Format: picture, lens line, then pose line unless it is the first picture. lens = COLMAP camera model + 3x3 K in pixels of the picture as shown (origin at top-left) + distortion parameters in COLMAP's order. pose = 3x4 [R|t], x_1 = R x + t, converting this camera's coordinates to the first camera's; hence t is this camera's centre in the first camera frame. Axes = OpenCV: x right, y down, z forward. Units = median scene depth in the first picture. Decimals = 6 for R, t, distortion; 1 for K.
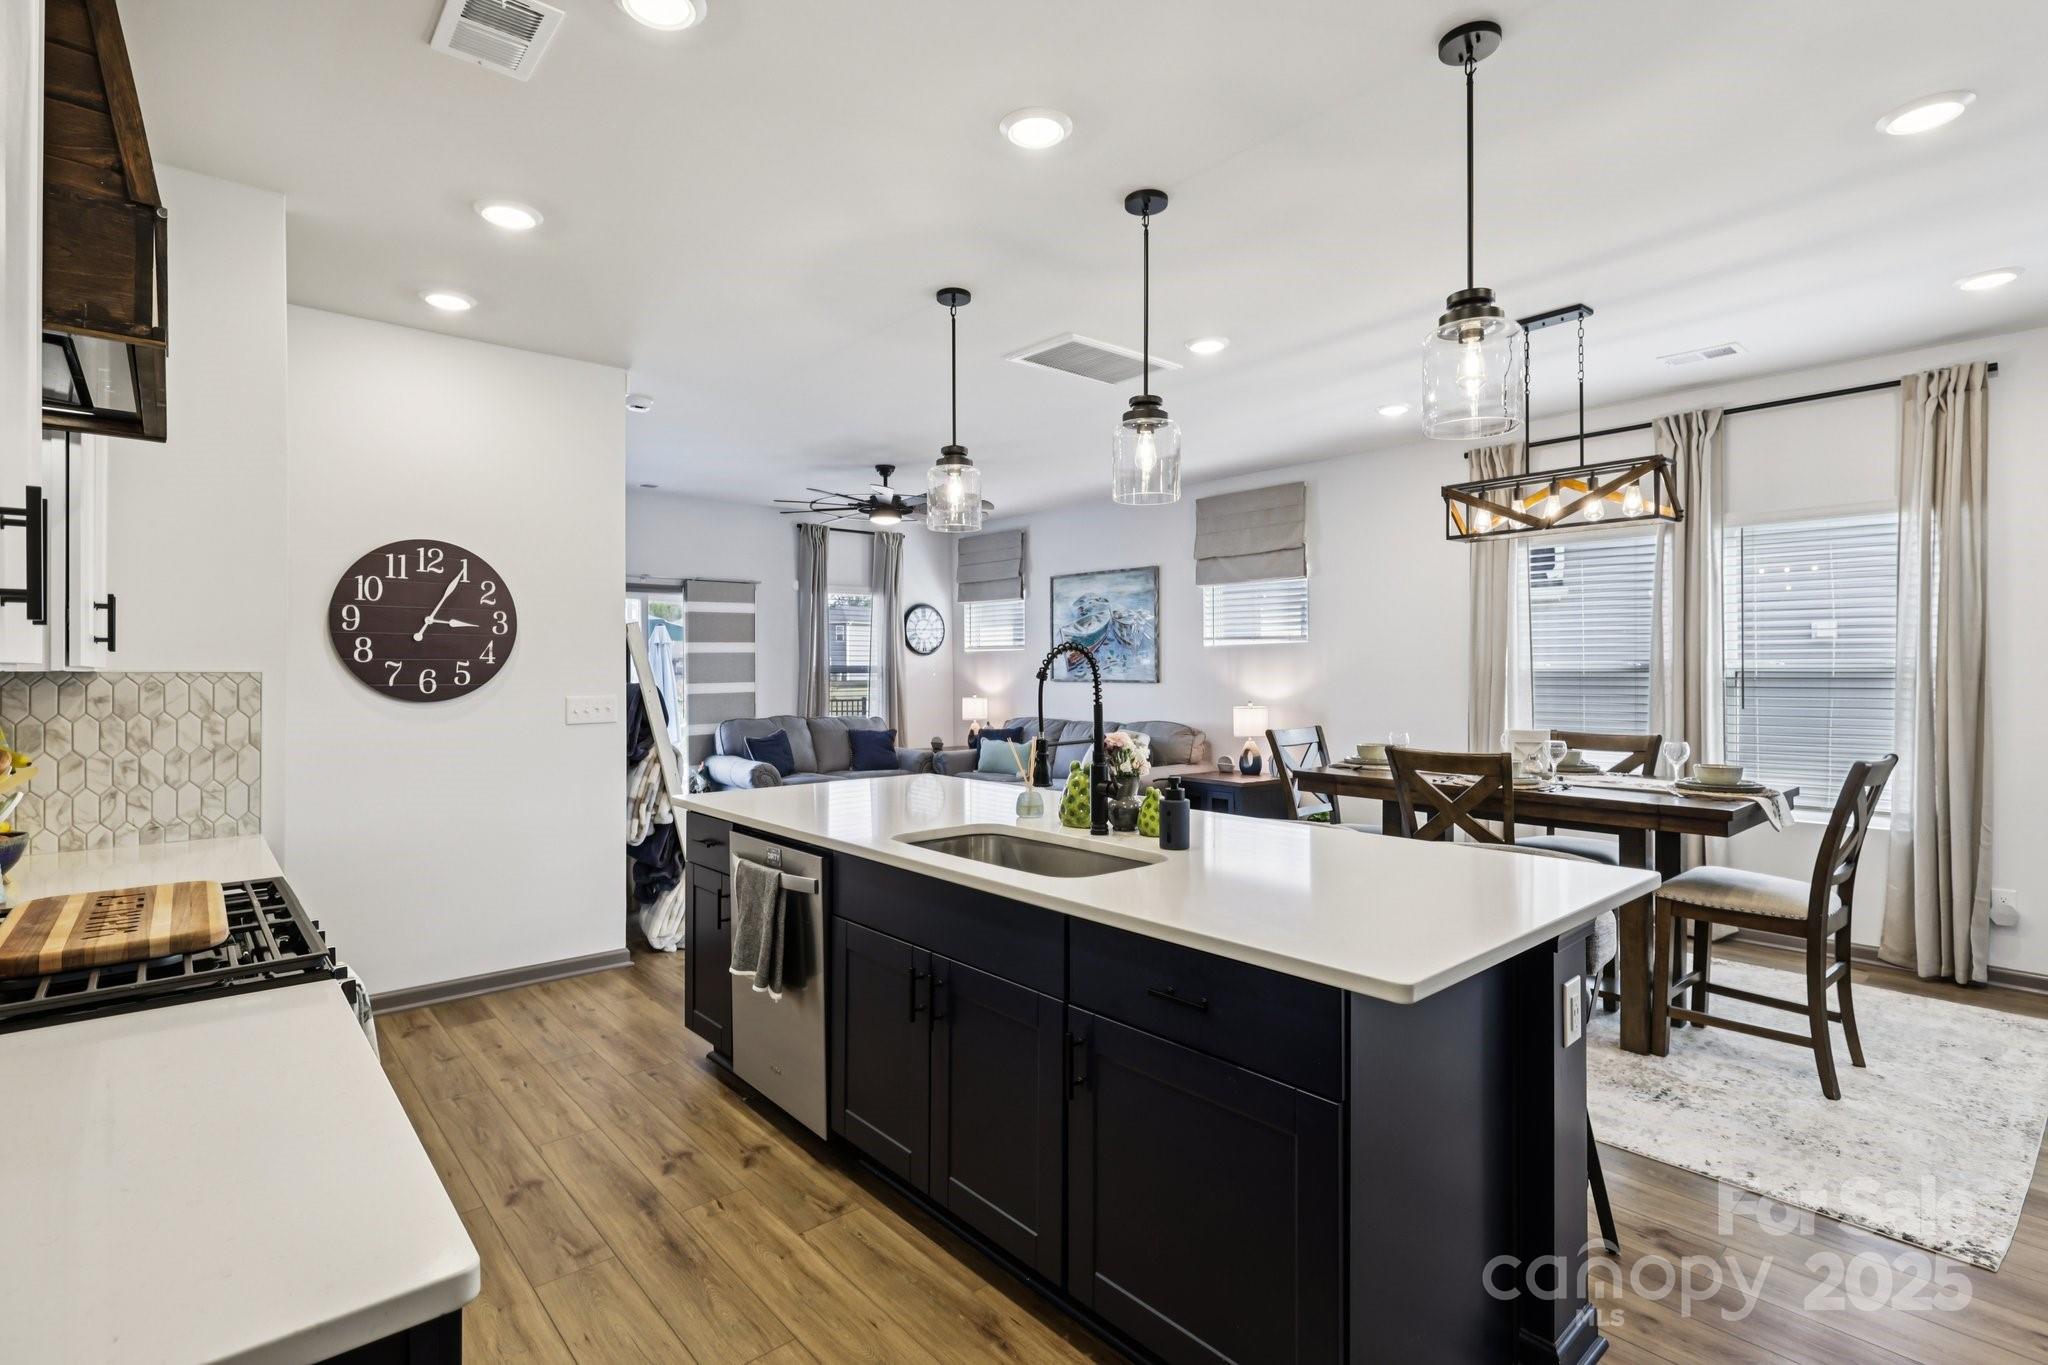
lens RADIAL K [[983.0, 0, 1017.5], [0, 983.0, 667.2], [0, 0, 1]] dist [0.000222, 0.000223]
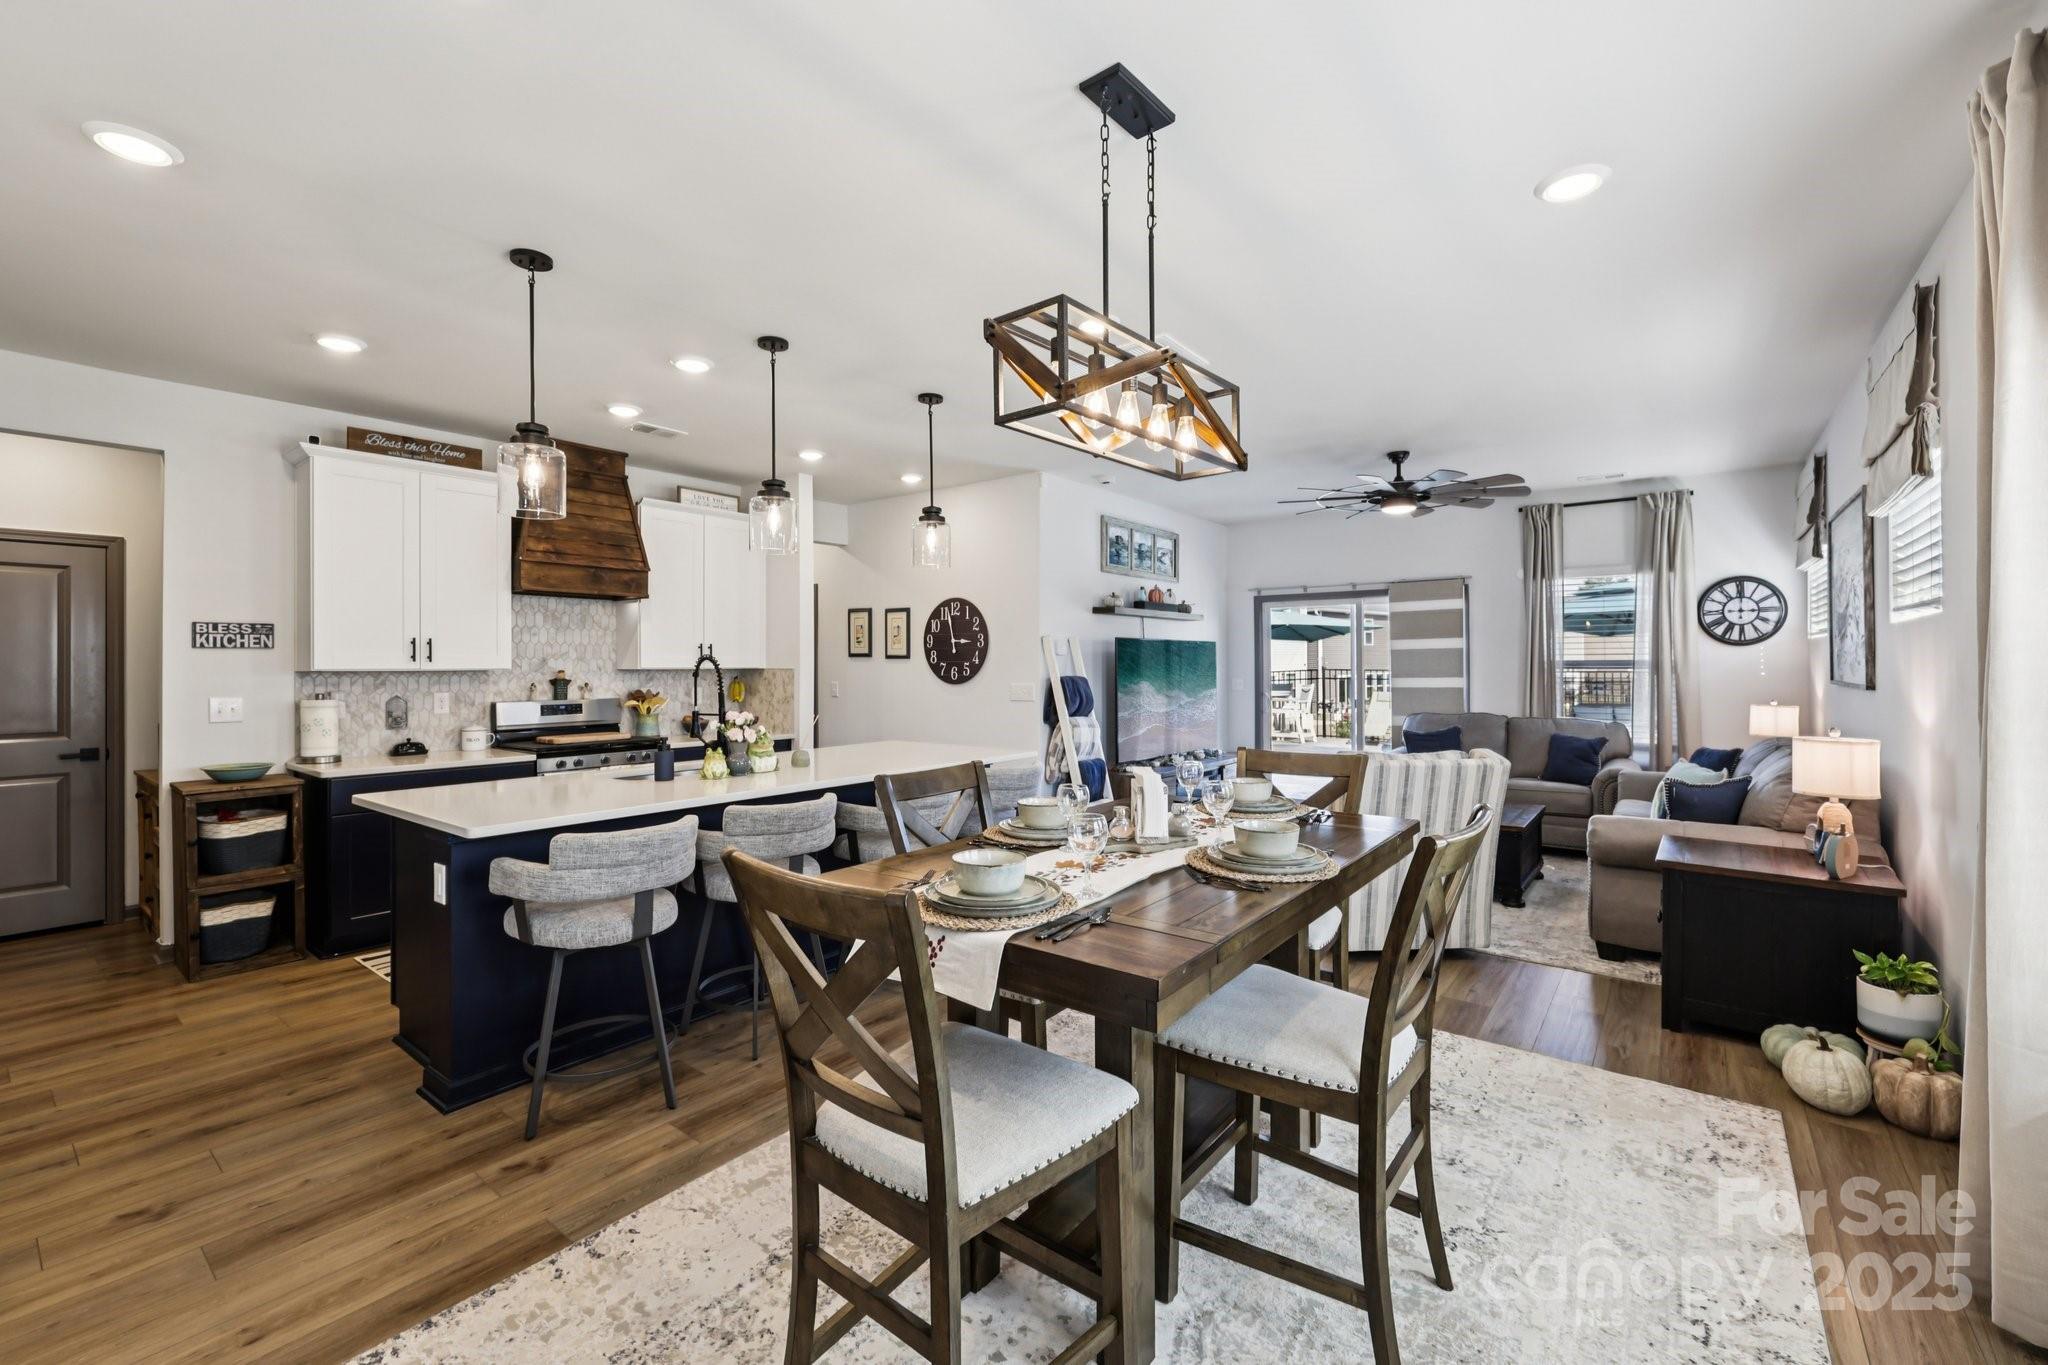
lens RADIAL K [[857.1, 0, 1015.8], [0, 857.1, 661.6], [0, 0, 1]] dist [0.000767, -0.000184]
pose [[0.188298, -0.001702, -0.982111, 0.571415], [0.005473, 0.999985, -0.000684, -0.003395], [0.982097, -0.005246, 0.188304, 0.445986]]
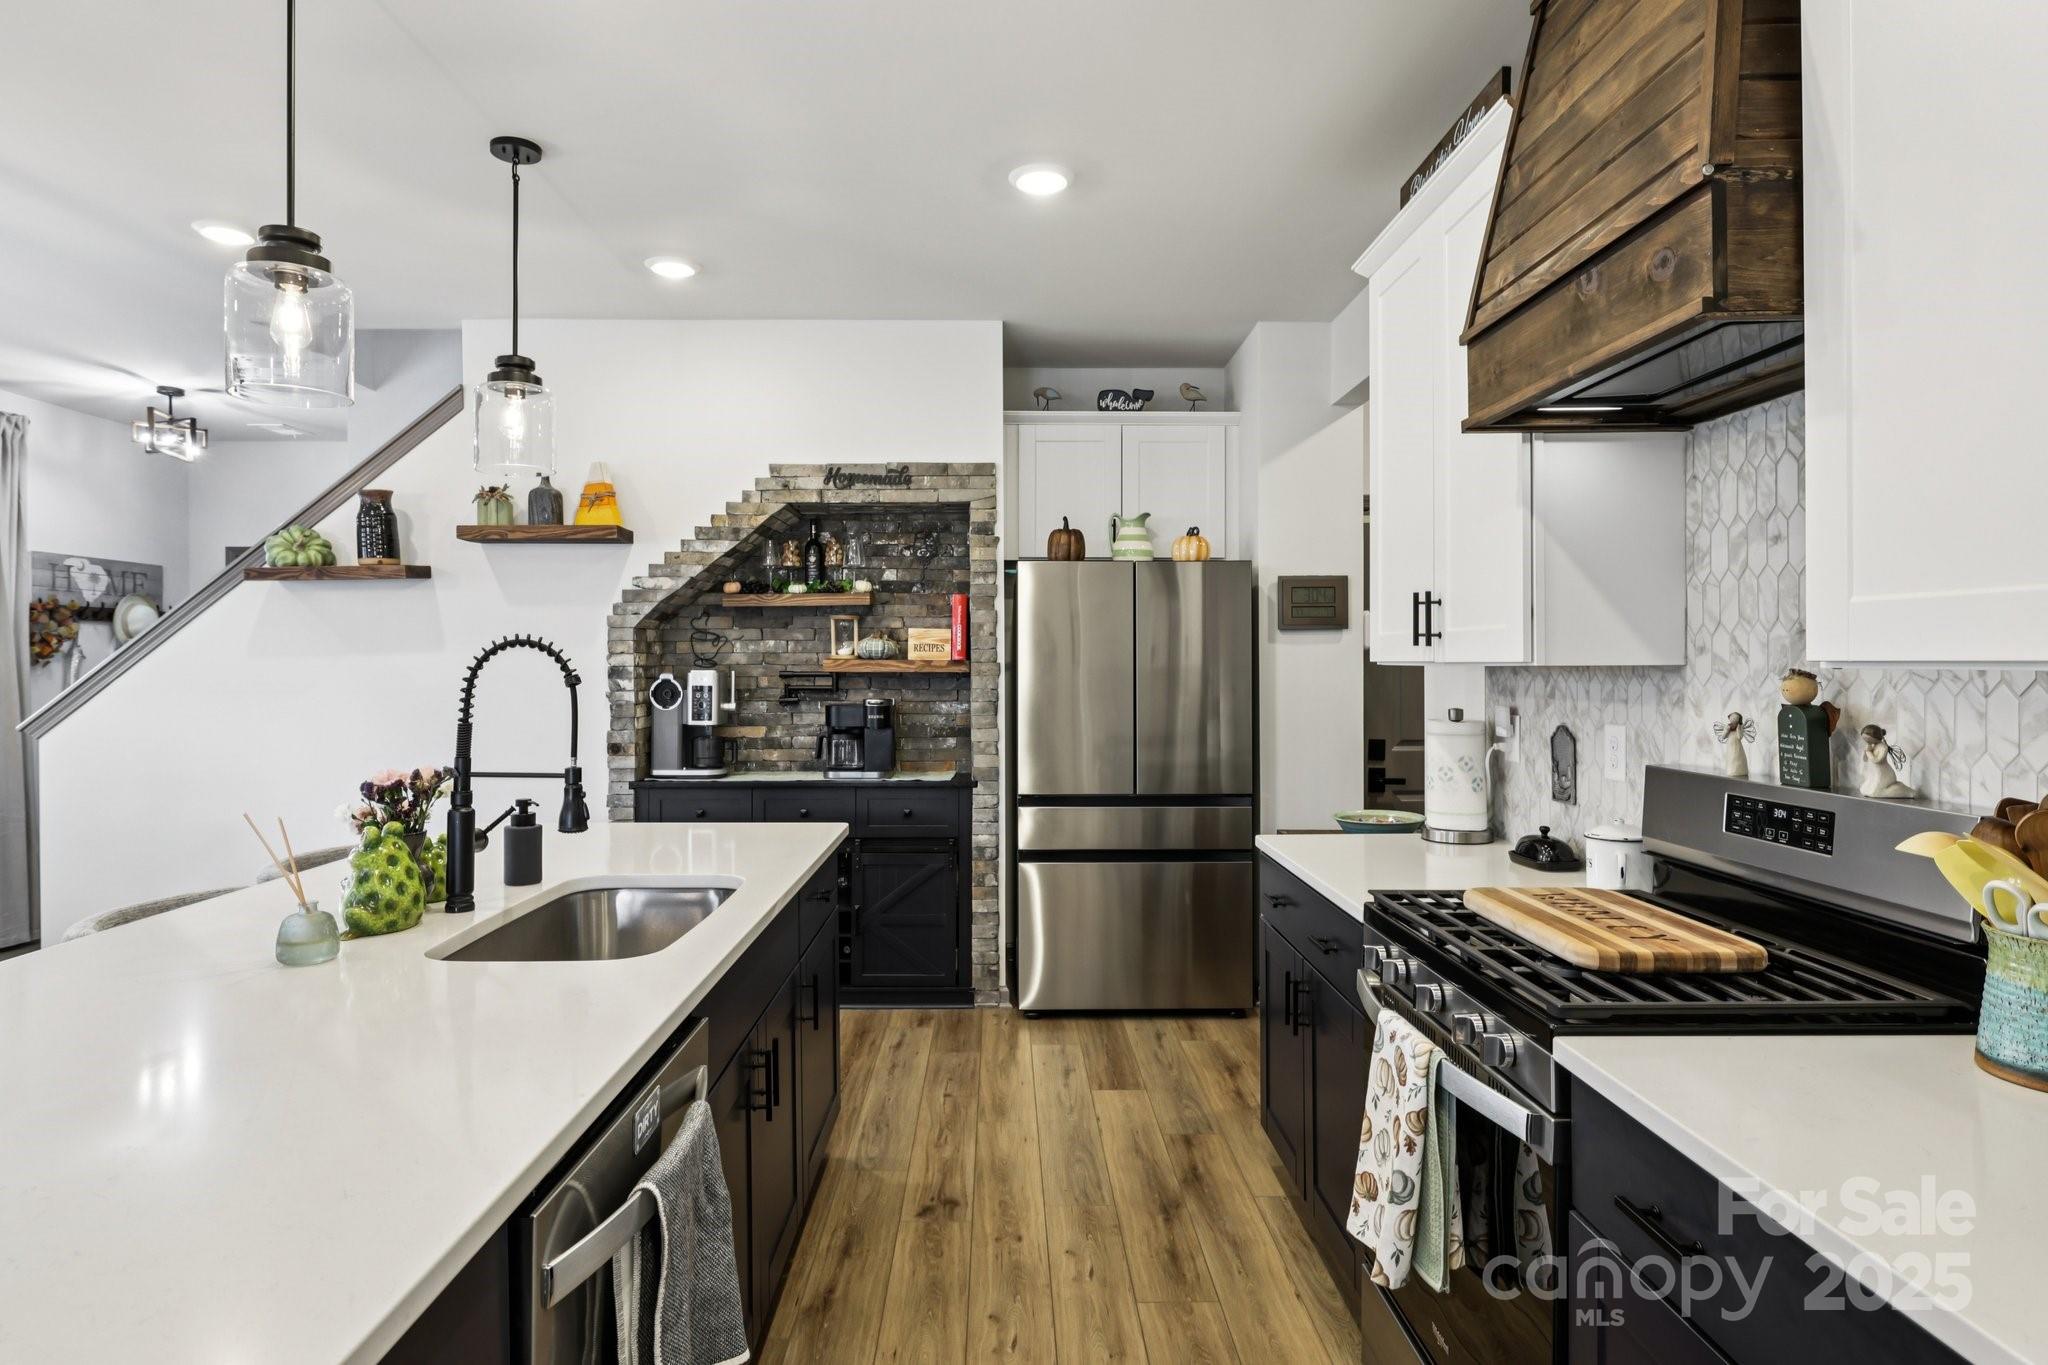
lens RADIAL K [[1141.9, 0, 1011.3], [0, 1141.9, 658.4], [0, 0, 1]] dist [-0.000850, -0.001077]
pose [[-0.762756, 0.008764, 0.646626, -0.270504], [0.005253, 0.999959, -0.007356, 0.000316], [-0.646665, -0.002214, -0.762771, 0.503552]]
